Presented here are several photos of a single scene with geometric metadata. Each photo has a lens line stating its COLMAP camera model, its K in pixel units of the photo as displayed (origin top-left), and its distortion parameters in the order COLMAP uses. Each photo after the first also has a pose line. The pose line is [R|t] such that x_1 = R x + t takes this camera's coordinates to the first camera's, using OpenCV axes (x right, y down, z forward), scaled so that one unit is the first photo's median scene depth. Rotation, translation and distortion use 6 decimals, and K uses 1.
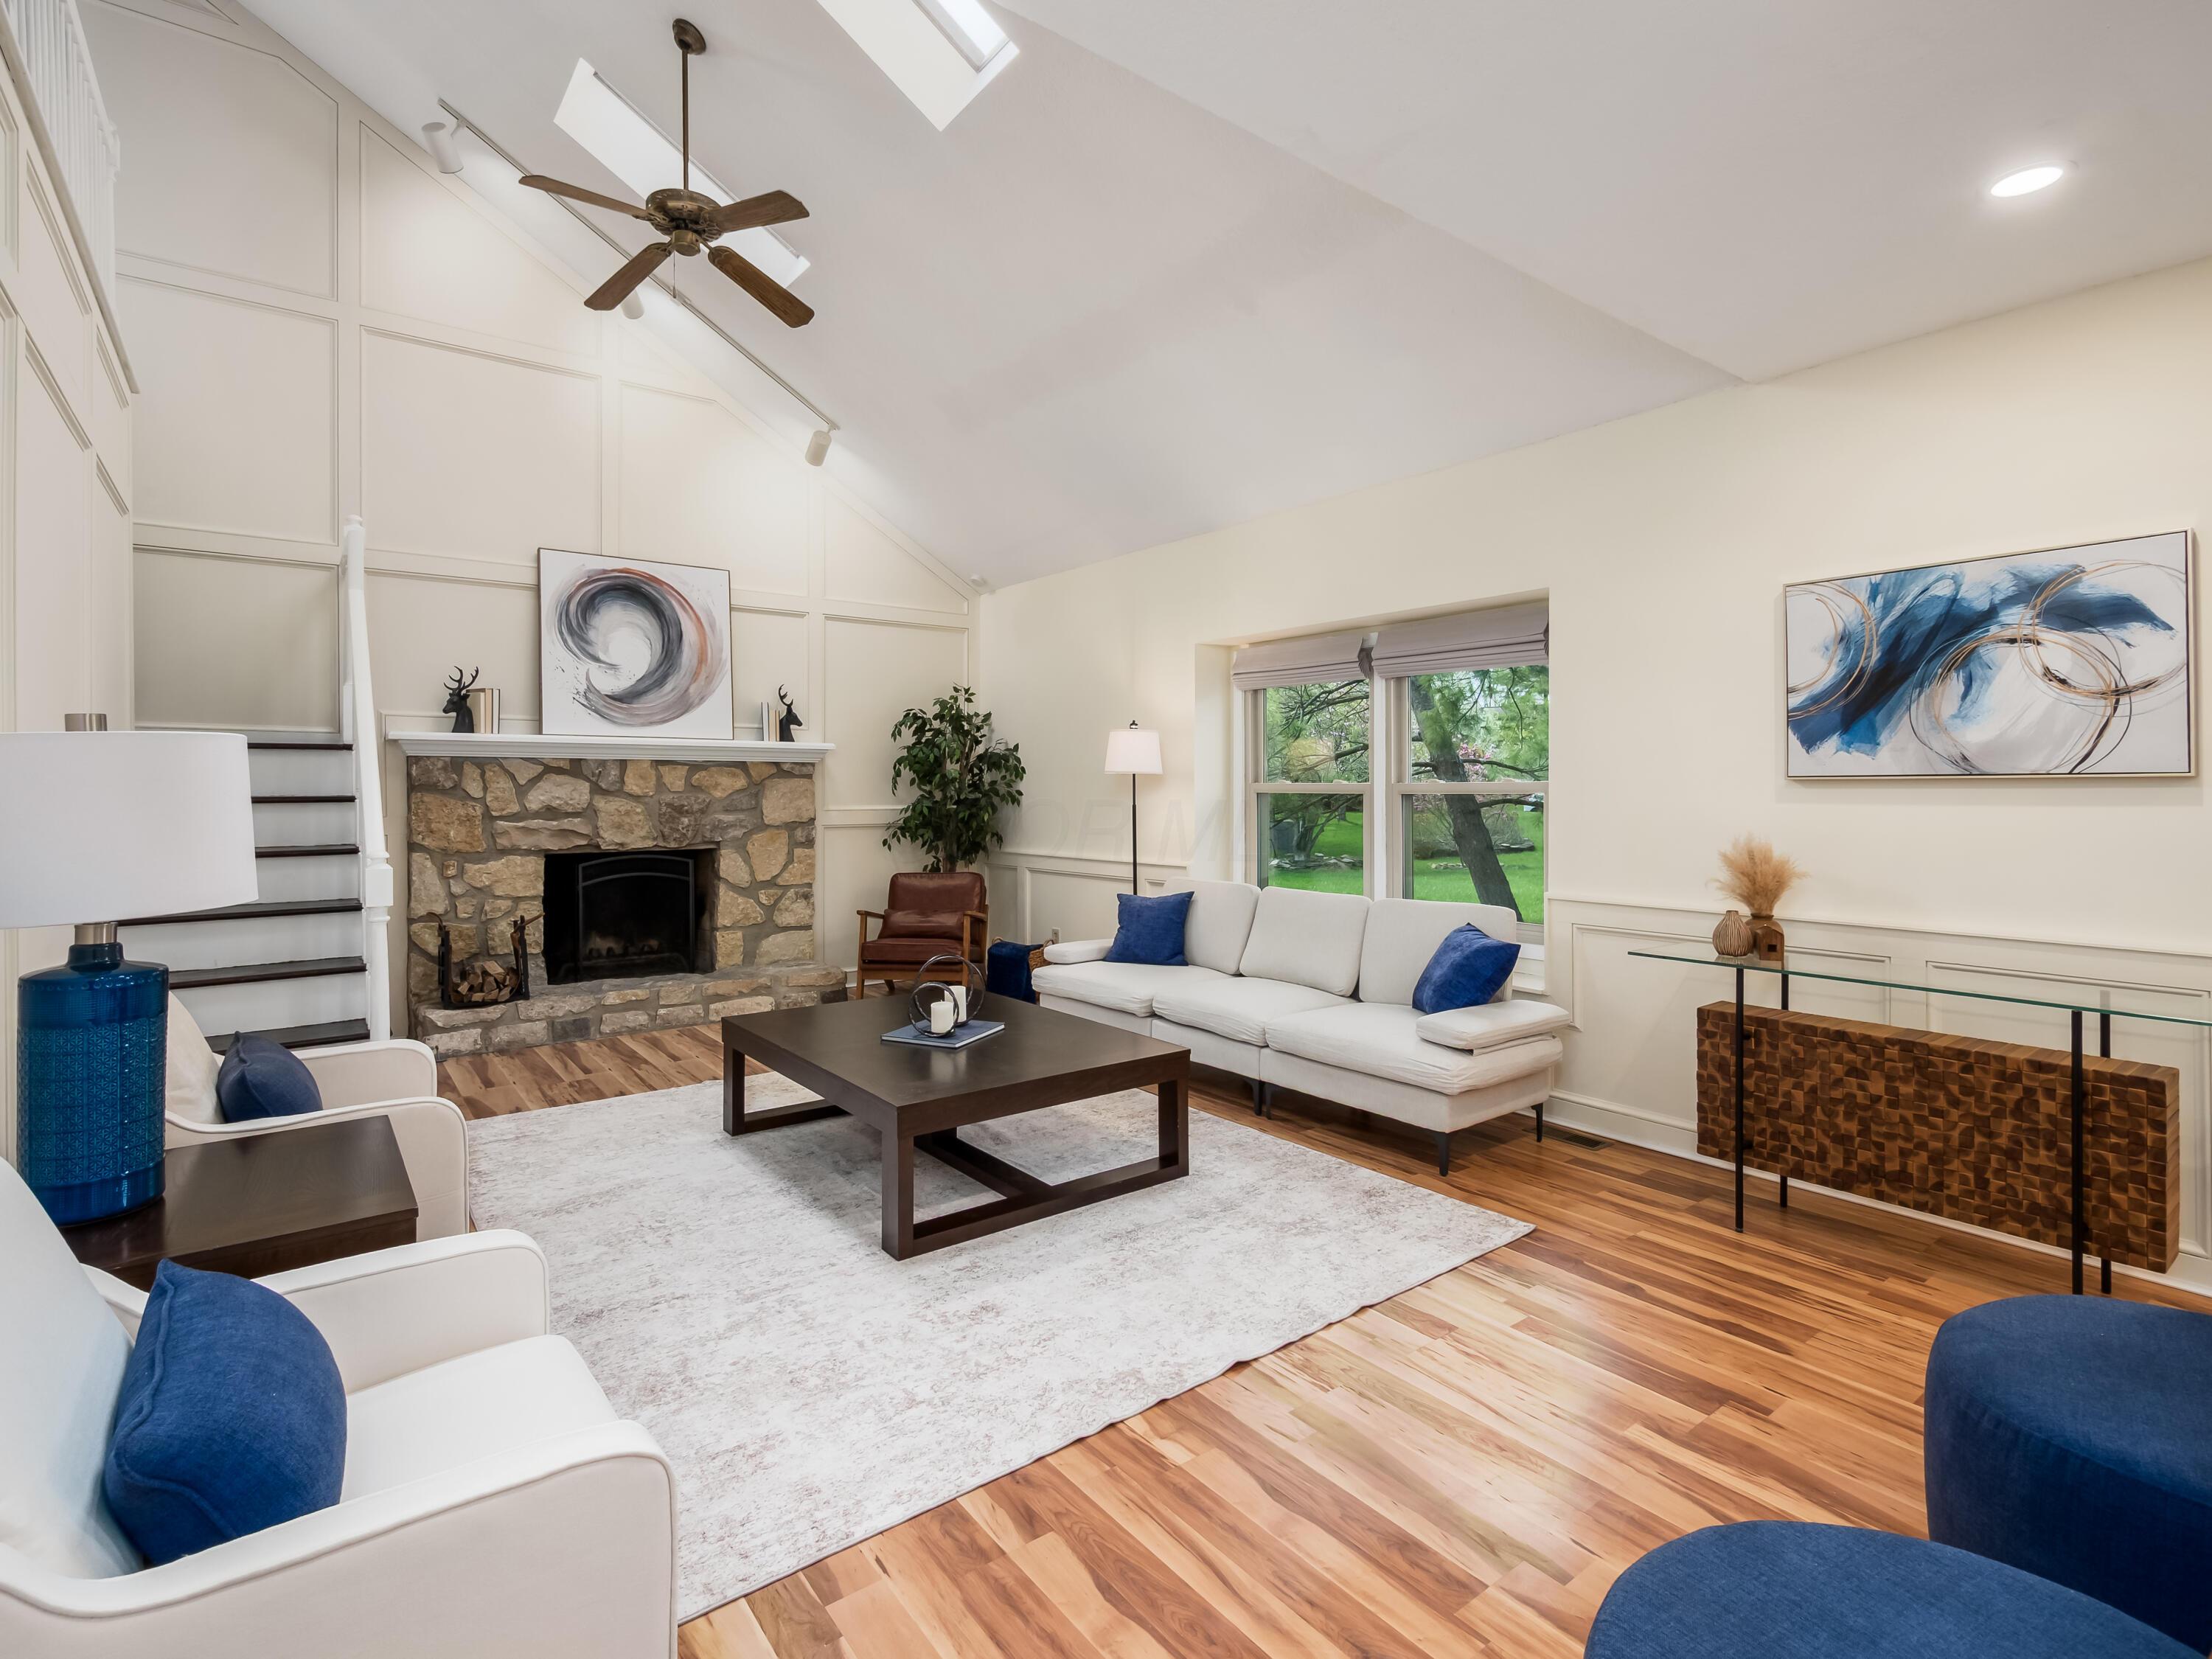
lens RADIAL K [[1088.3, 0, 1100.5], [0, 1088.3, 752.6], [0, 0, 1]] dist [0.008884, -0.000227]
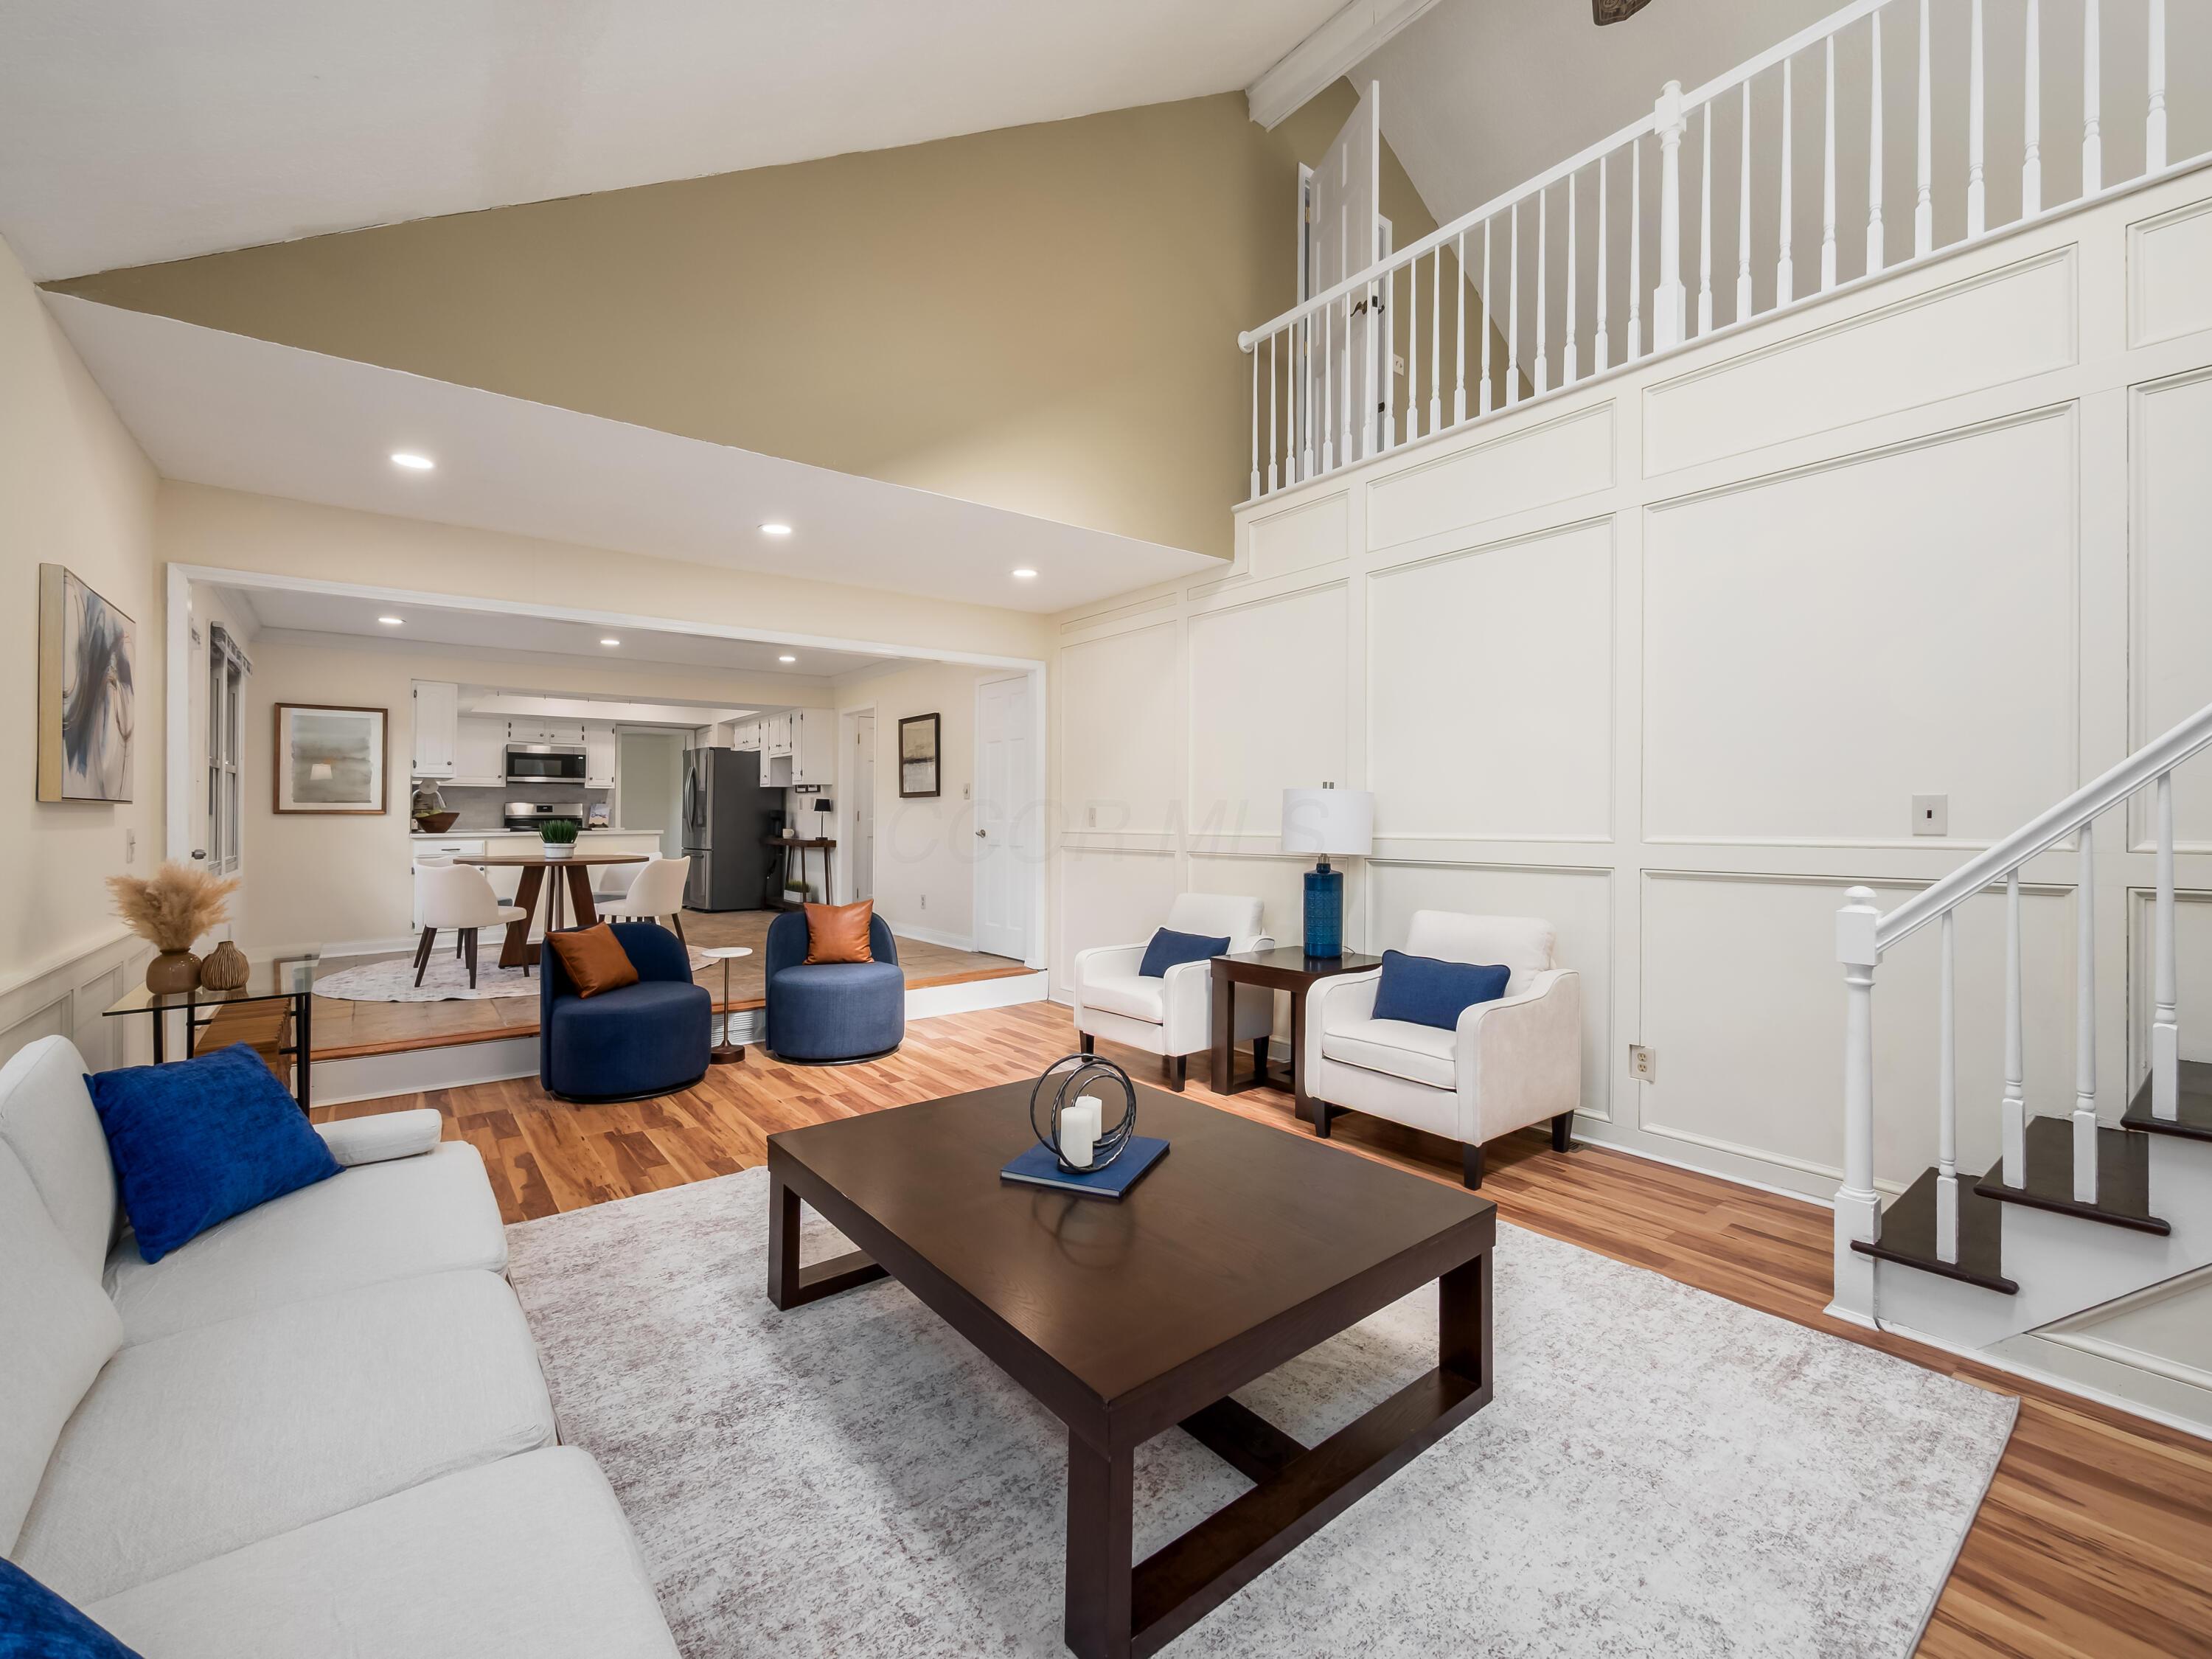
lens RADIAL K [[954.6, 0, 1099.4], [0, 954.6, 808.9], [0, 0, 1]] dist [-0.002585, -0.000266]
pose [[-0.999970, 0.001344, -0.007573, -0.097544], [0.001617, 0.999346, -0.036126, 0.038441], [0.007520, -0.036138, -0.999319, 1.078612]]
